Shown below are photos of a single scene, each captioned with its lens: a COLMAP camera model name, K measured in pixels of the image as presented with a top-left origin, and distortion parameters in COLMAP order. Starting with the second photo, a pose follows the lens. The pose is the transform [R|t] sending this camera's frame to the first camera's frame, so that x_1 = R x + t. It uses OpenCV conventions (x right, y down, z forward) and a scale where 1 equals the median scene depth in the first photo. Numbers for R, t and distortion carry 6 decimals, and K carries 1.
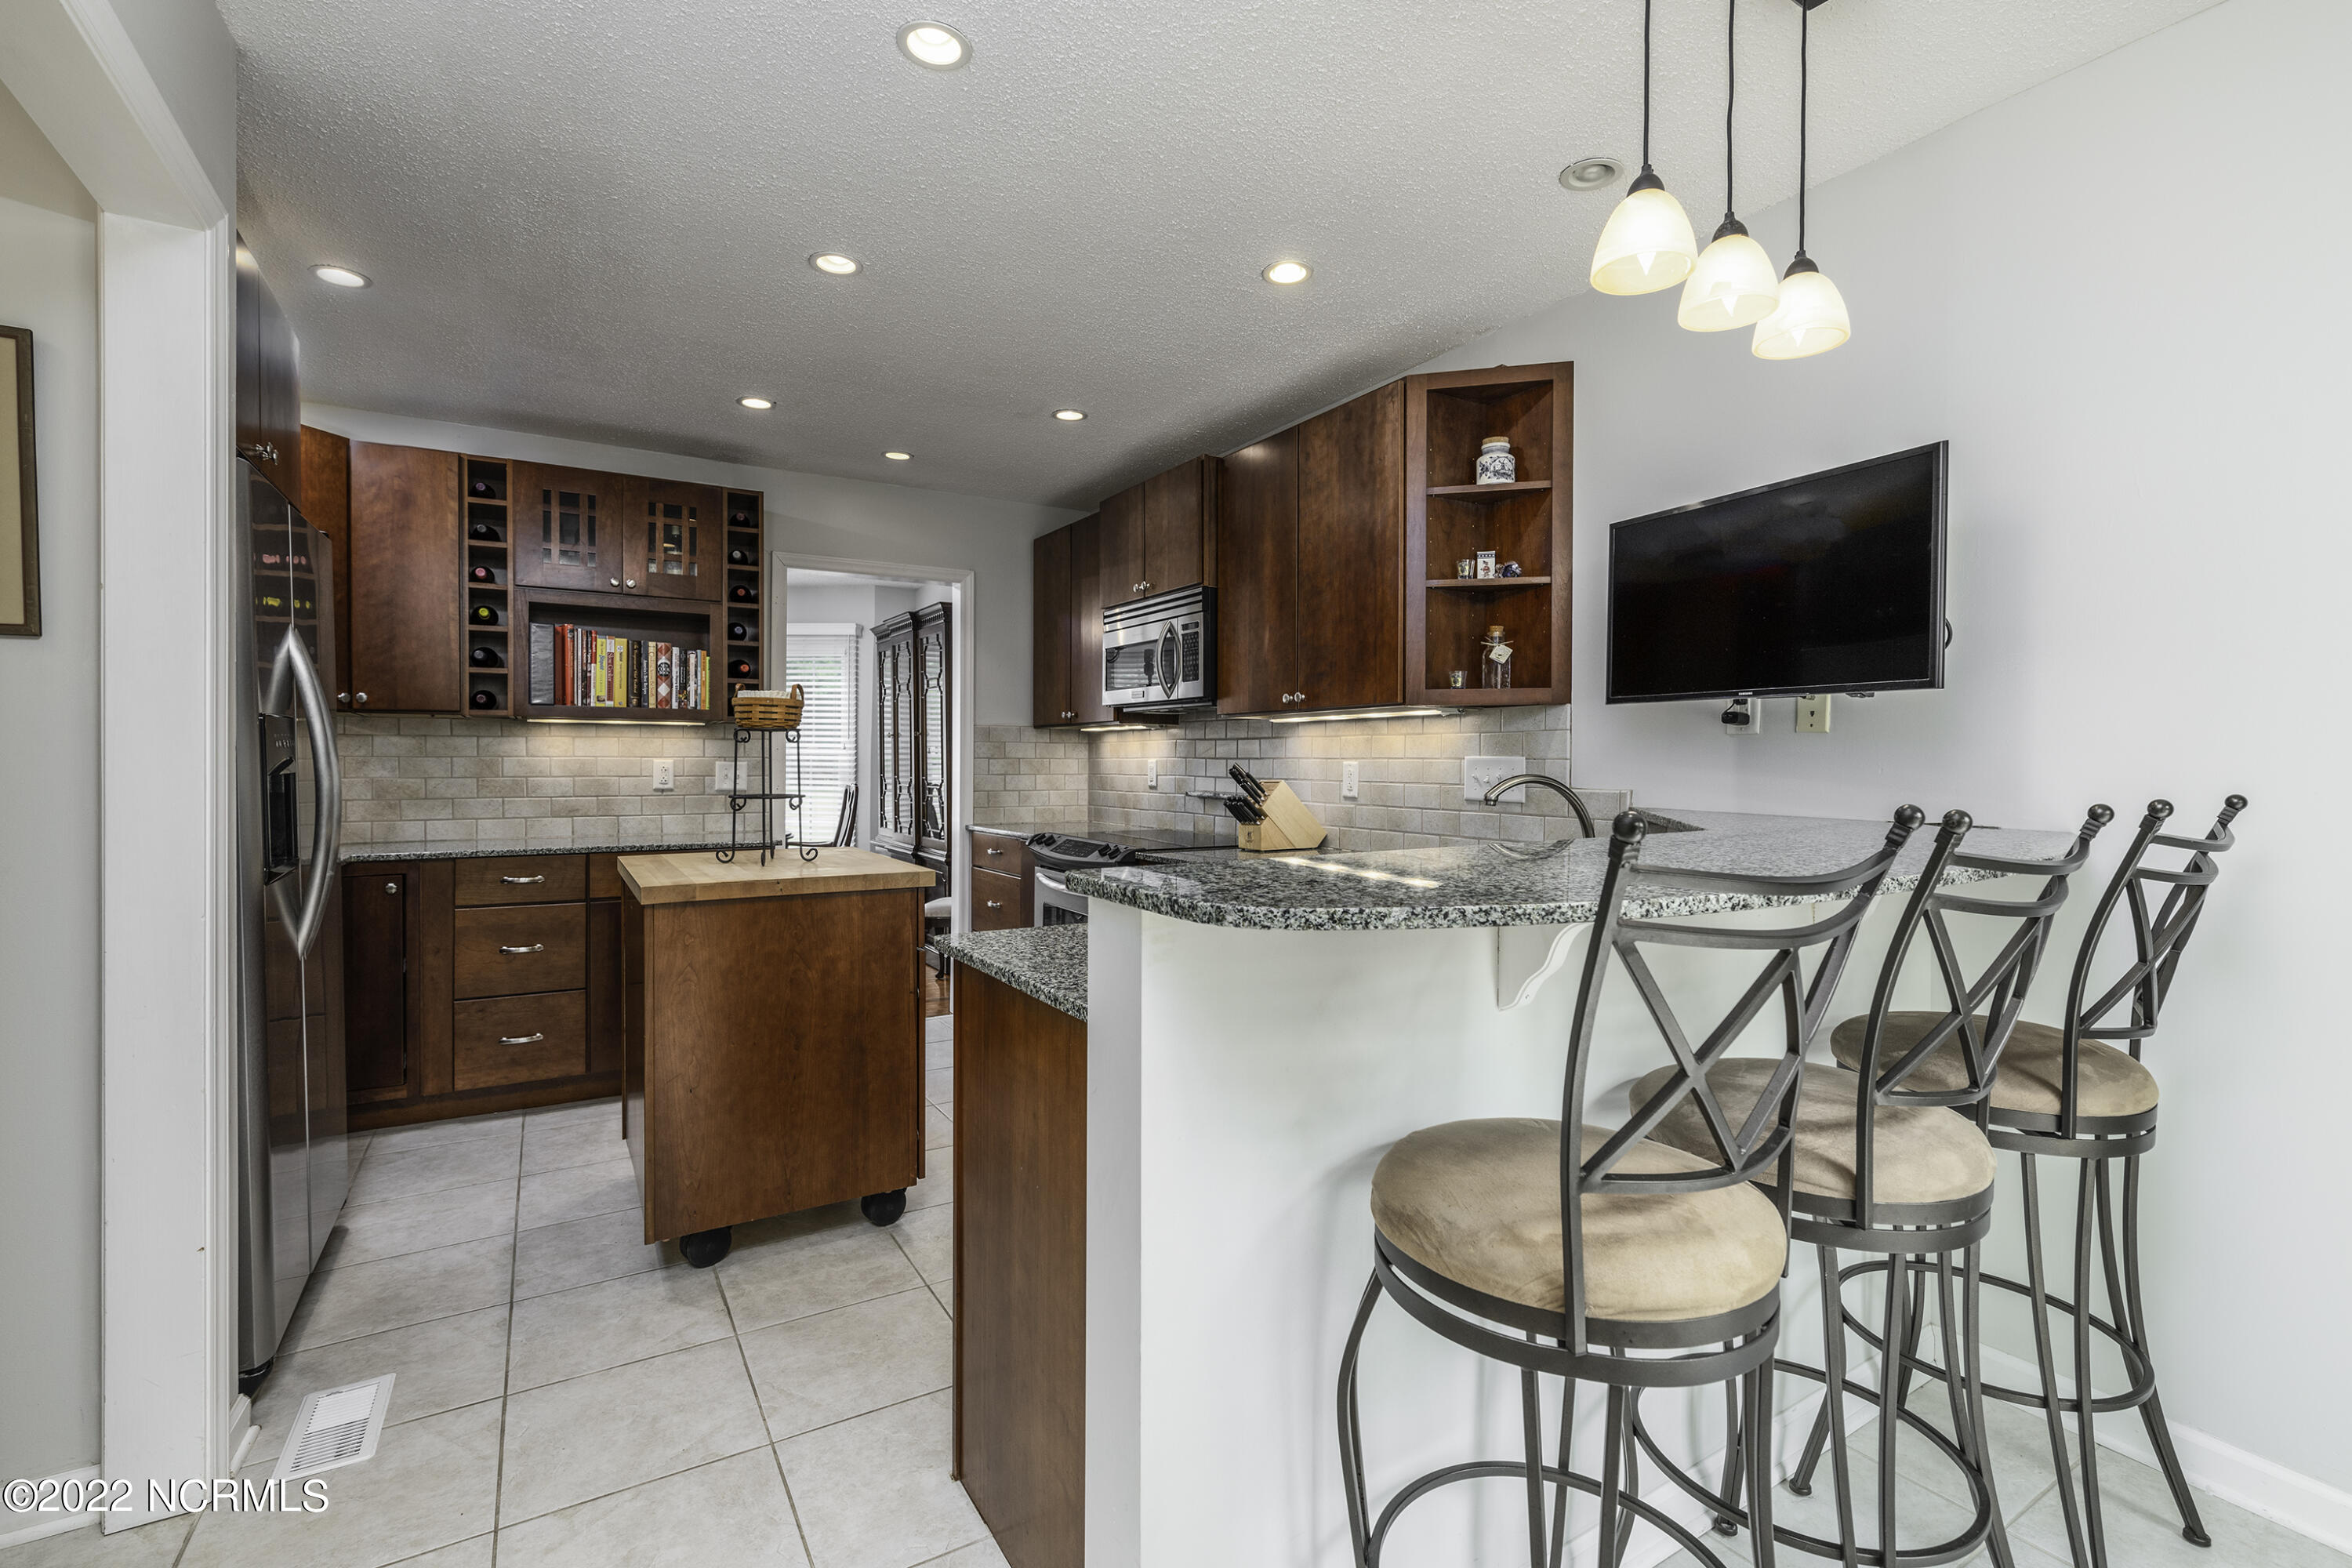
lens RADIAL K [[1037.4, 0, 1179.8], [0, 1037.4, 767.8], [0, 0, 1]] dist [-0.000908, -0.000179]
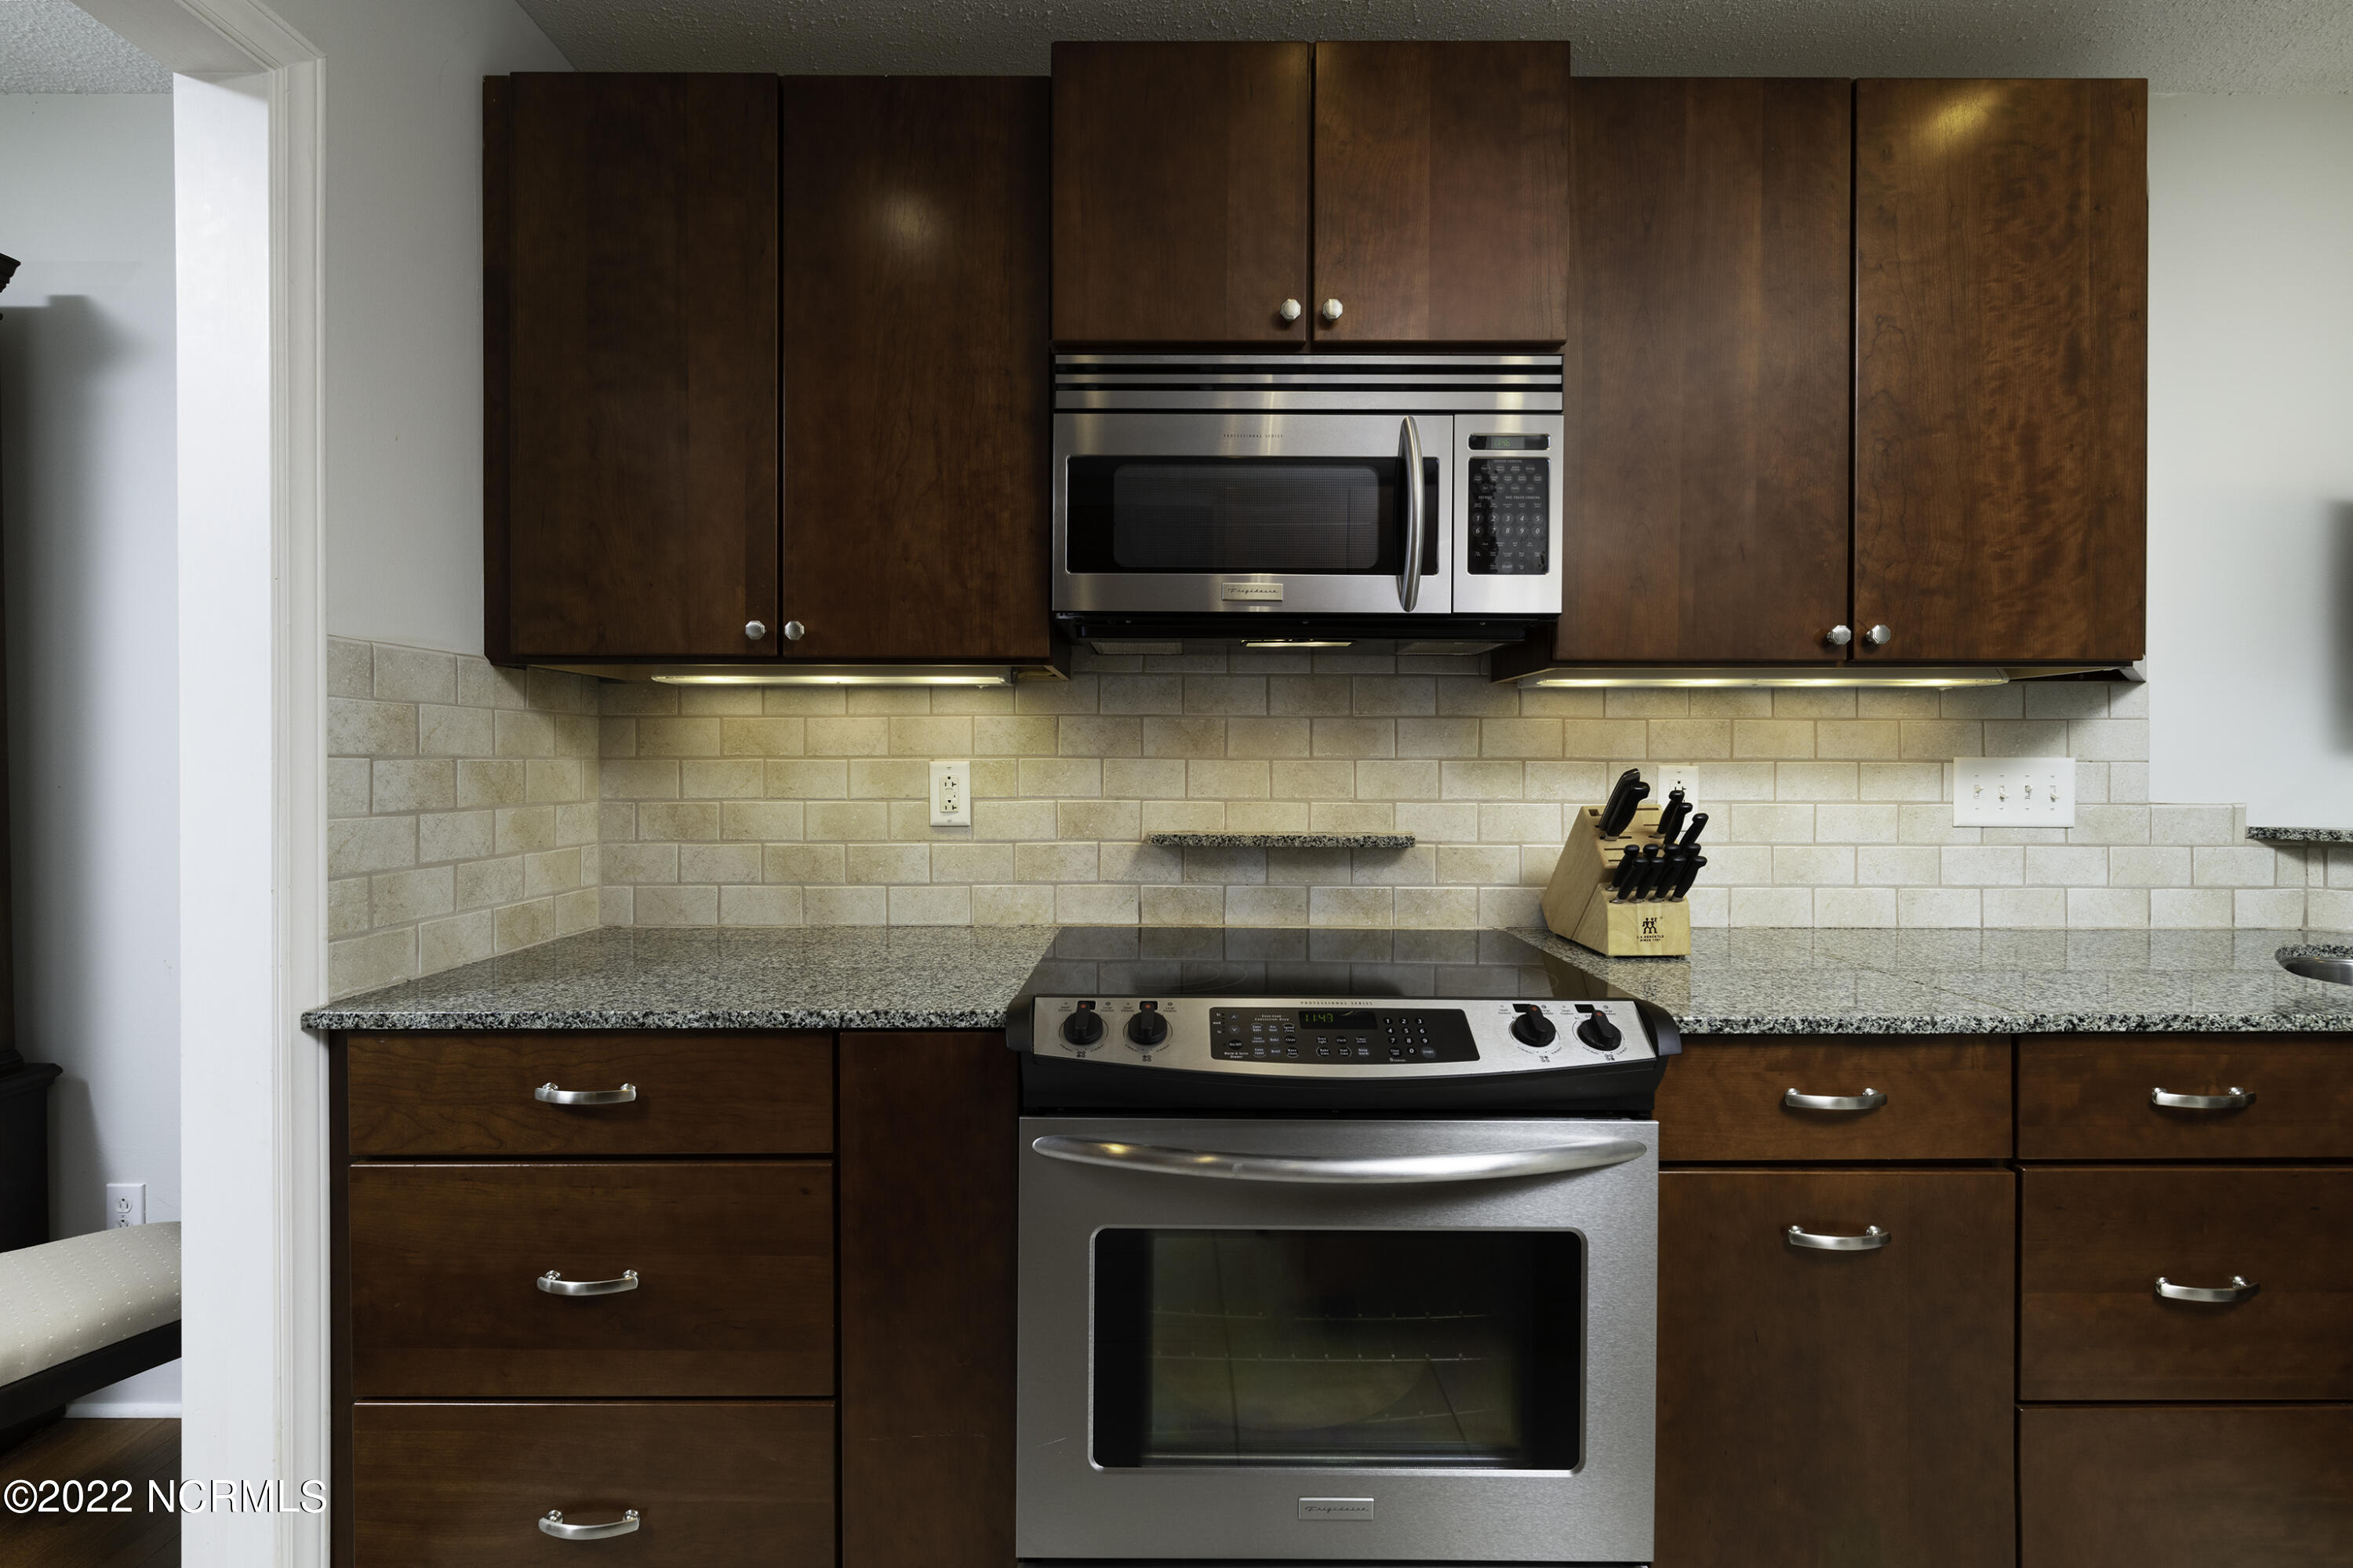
lens RADIAL K [[1015.7, 0, 1168.8], [0, 1015.7, 772.4], [0, 0, 1]] dist [0.000007, -0.000661]
pose [[0.525968, -0.009610, 0.850450, -0.385585], [0.006585, 0.999952, 0.007227, -0.007141], [-0.850479, 0.001799, 0.526006, 0.847733]]
